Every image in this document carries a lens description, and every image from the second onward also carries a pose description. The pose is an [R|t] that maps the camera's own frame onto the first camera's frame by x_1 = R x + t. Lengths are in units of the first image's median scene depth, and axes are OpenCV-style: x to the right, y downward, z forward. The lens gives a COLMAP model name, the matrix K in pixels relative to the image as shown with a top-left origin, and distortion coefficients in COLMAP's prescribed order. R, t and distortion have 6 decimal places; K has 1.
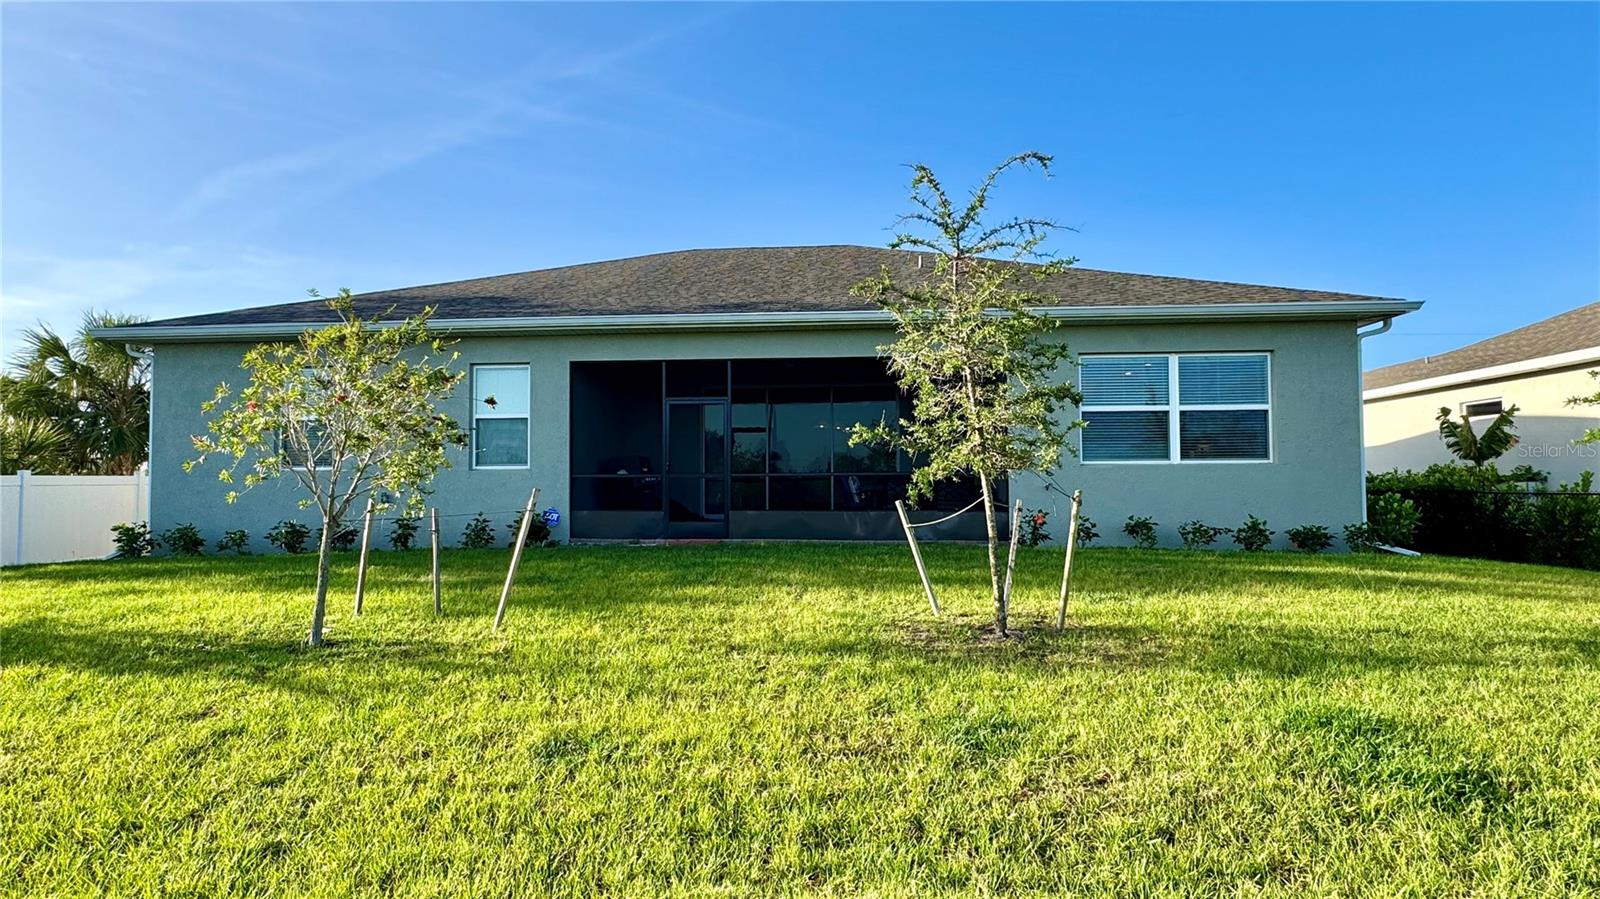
lens RADIAL K [[893.3, 0, 800.0], [0, 893.3, 449.5], [0, 0, 1]] dist [0.000367, 0.000086]
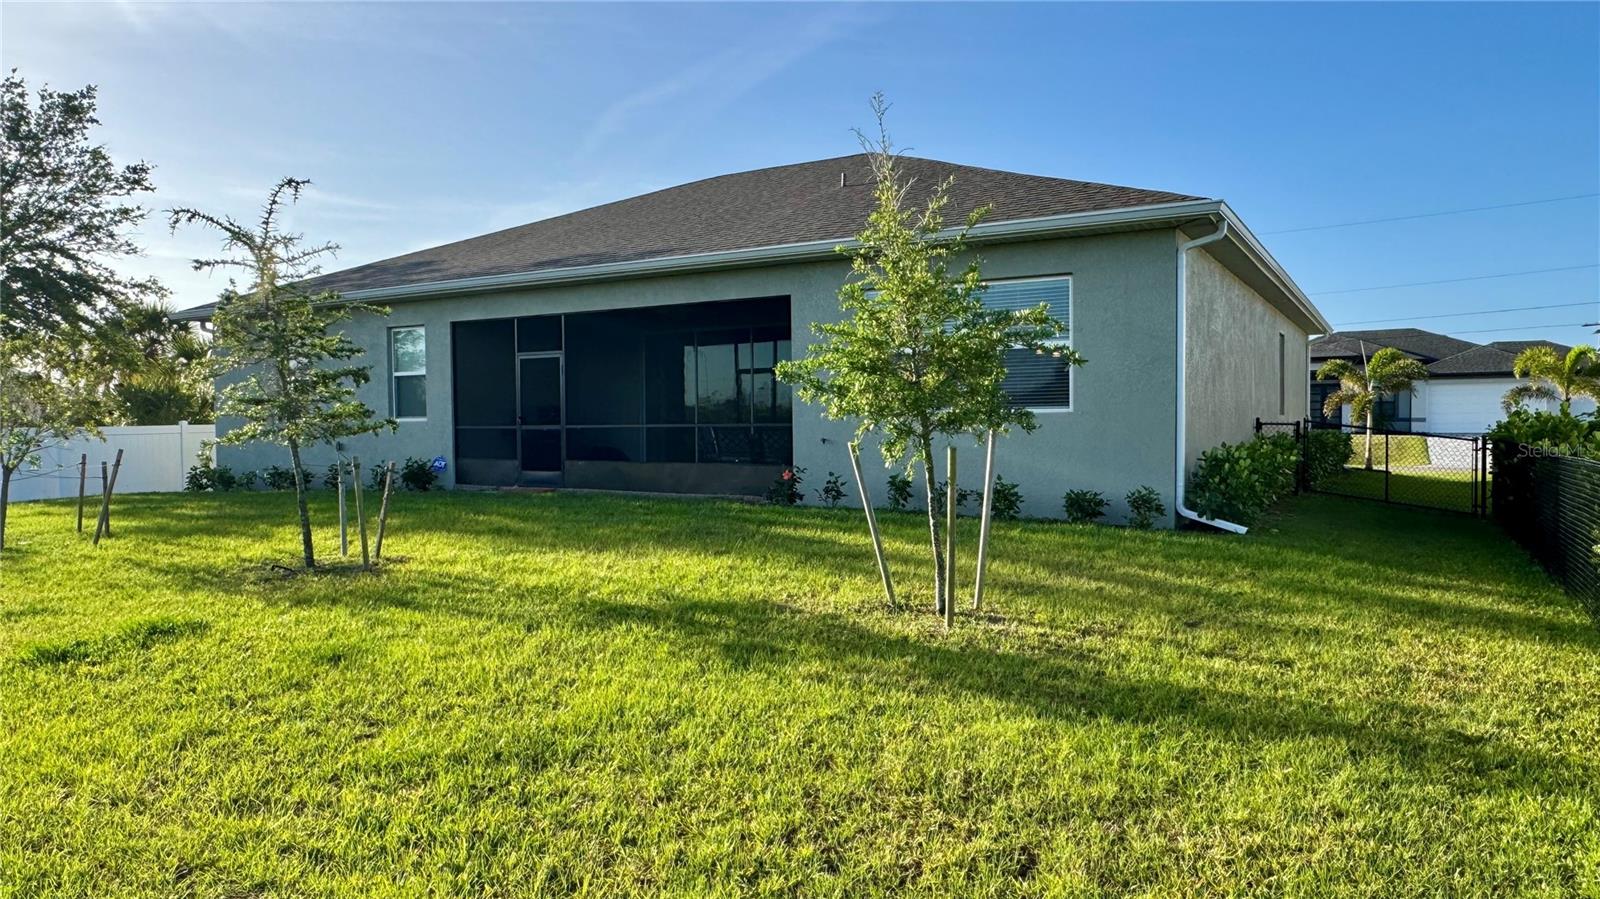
lens RADIAL K [[1094.6, 0, 800.0], [0, 1094.6, 449.5], [0, 0, 1]] dist [-0.004144, -0.000926]
pose [[0.894289, 0.008274, -0.447413, 0.718462], [0.019640, 0.998140, 0.057714, -0.012640], [0.447058, -0.060400, 0.892463, -0.002161]]
